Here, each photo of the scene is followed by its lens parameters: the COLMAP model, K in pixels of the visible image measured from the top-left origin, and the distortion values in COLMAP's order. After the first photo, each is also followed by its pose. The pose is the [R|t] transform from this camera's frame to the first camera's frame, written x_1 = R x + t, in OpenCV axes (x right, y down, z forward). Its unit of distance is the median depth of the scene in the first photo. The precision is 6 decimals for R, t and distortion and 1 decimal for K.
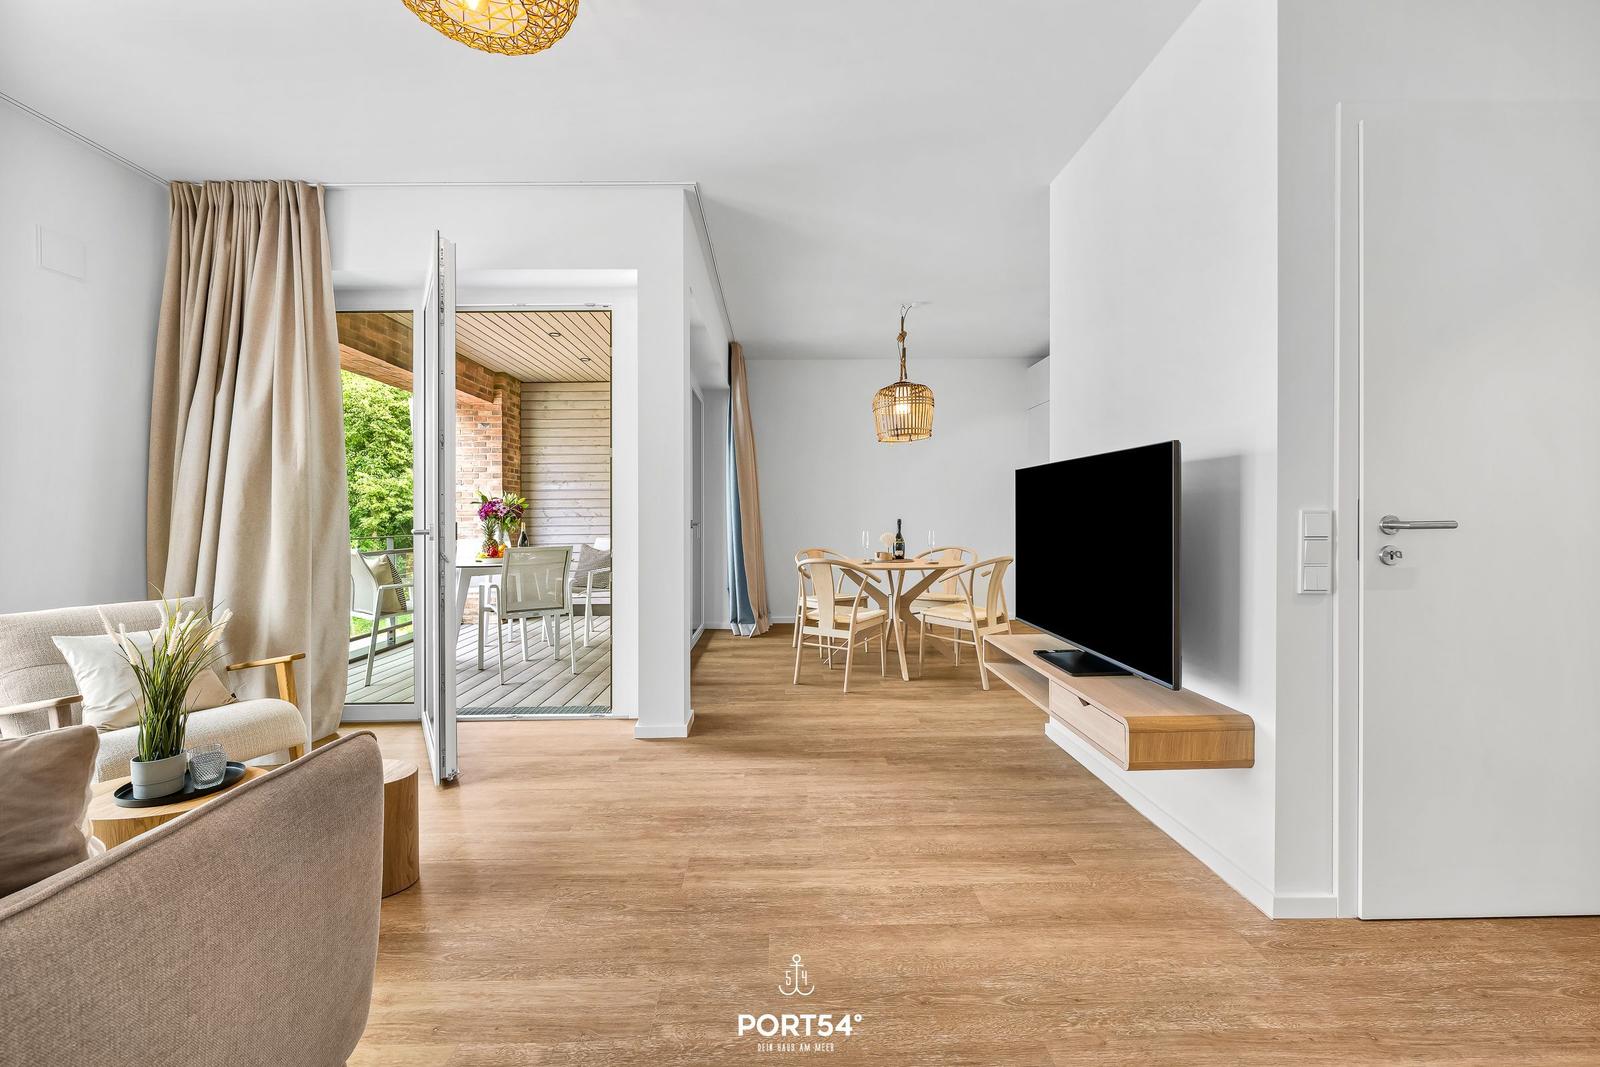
lens RADIAL K [[651.1, 0, 782.0], [0, 651.1, 514.4], [0, 0, 1]] dist [-0.000116, 0.000148]
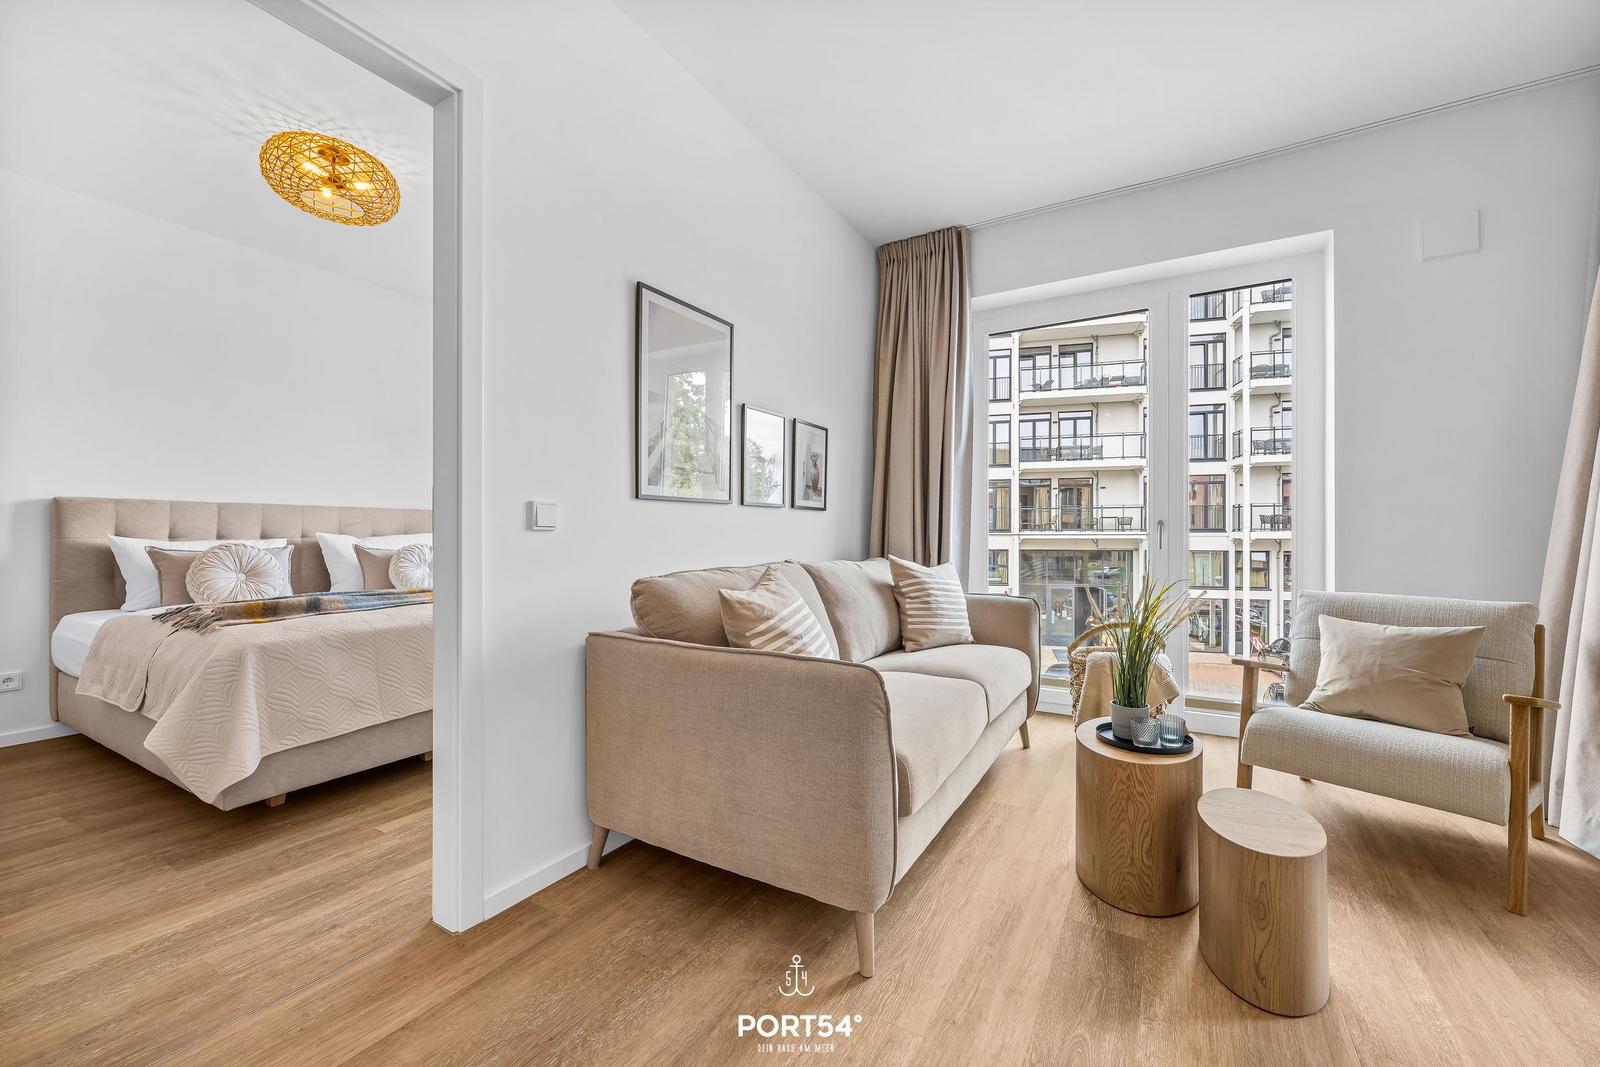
lens RADIAL K [[635.8, 0, 803.2], [0, 635.8, 533.6], [0, 0, 1]] dist [-0.000982, -0.000052]
pose [[-0.511162, 0.006251, -0.859461, 0.131032], [0.009992, 0.999949, 0.001330, 0.023013], [0.859426, -0.007908, -0.511199, 0.446511]]
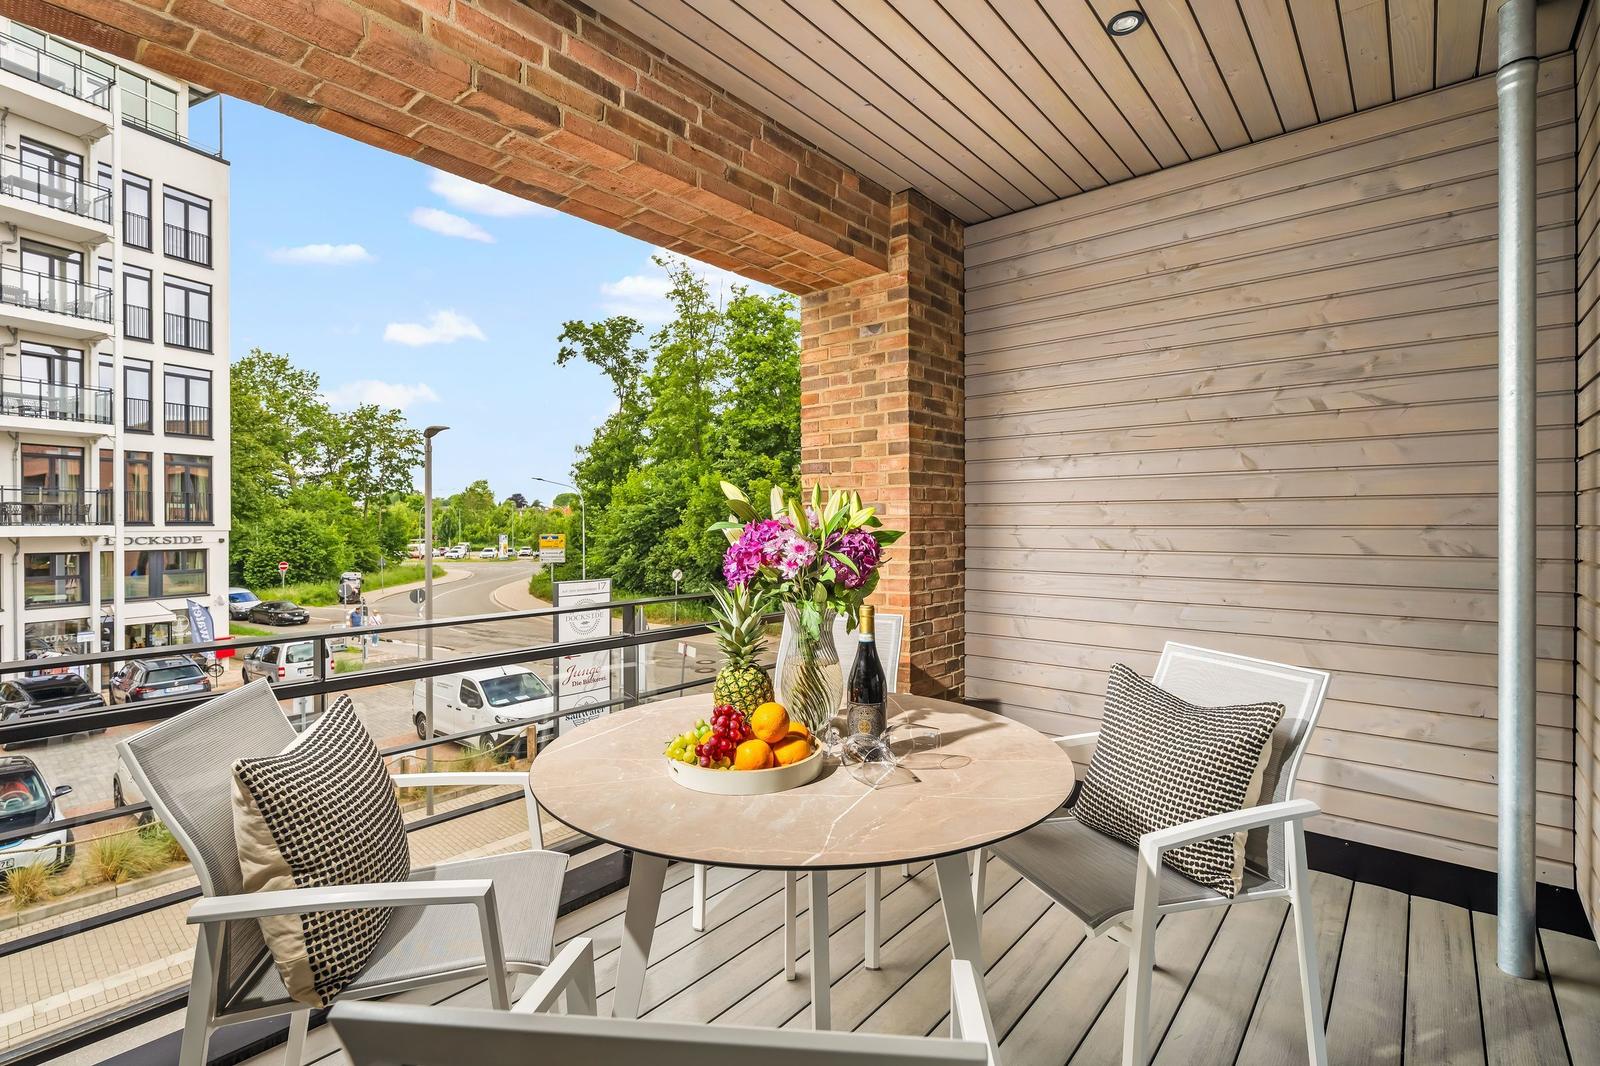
lens RADIAL K [[736.9, 0, 794.5], [0, 736.9, 526.3], [0, 0, 1]] dist [-0.000694, -0.000017]
pose [[0.755817, 0.010950, -0.654691, -0.302135], [-0.000416, 0.999868, 0.016243, -0.029588], [0.654782, -0.012005, 0.755722, 1.000159]]
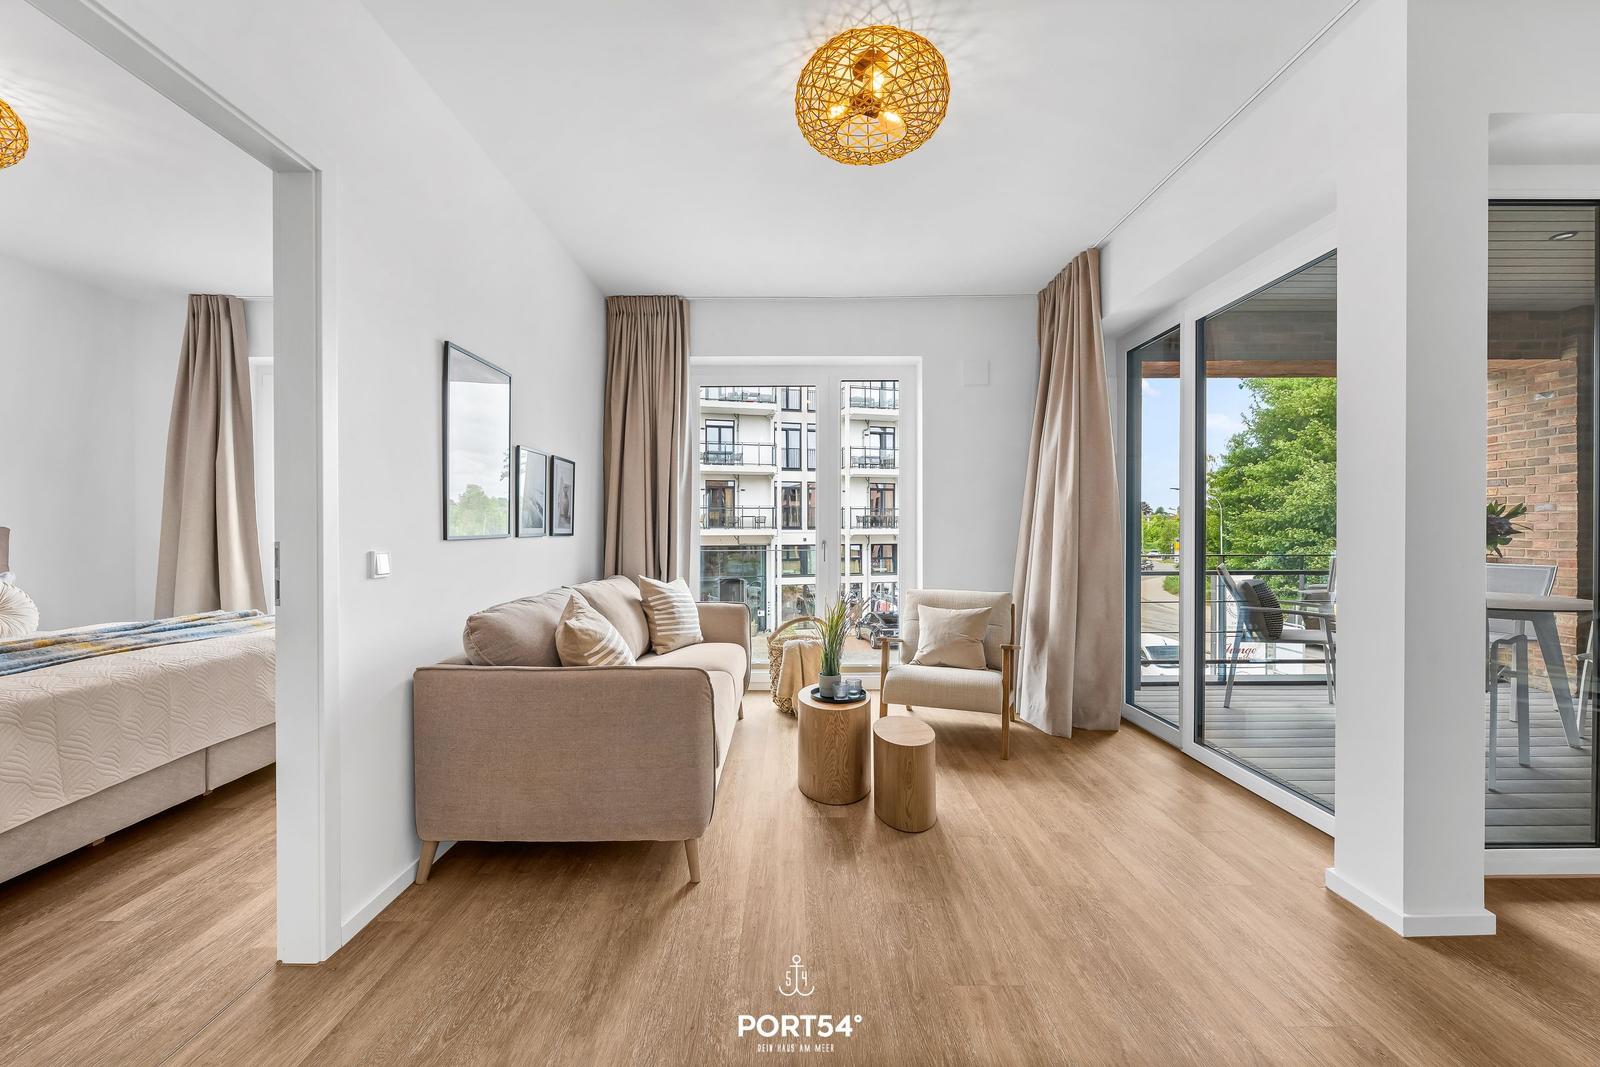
lens RADIAL K [[633.6, 0, 800.0], [0, 633.6, 533.5], [0, 0, 1]] dist [0.000927, 0.000014]
pose [[0.004636, 0.015347, -0.999871, 0.319238], [0.008765, 0.999843, 0.015387, -0.018366], [0.999951, -0.008835, 0.004501, 0.377217]]
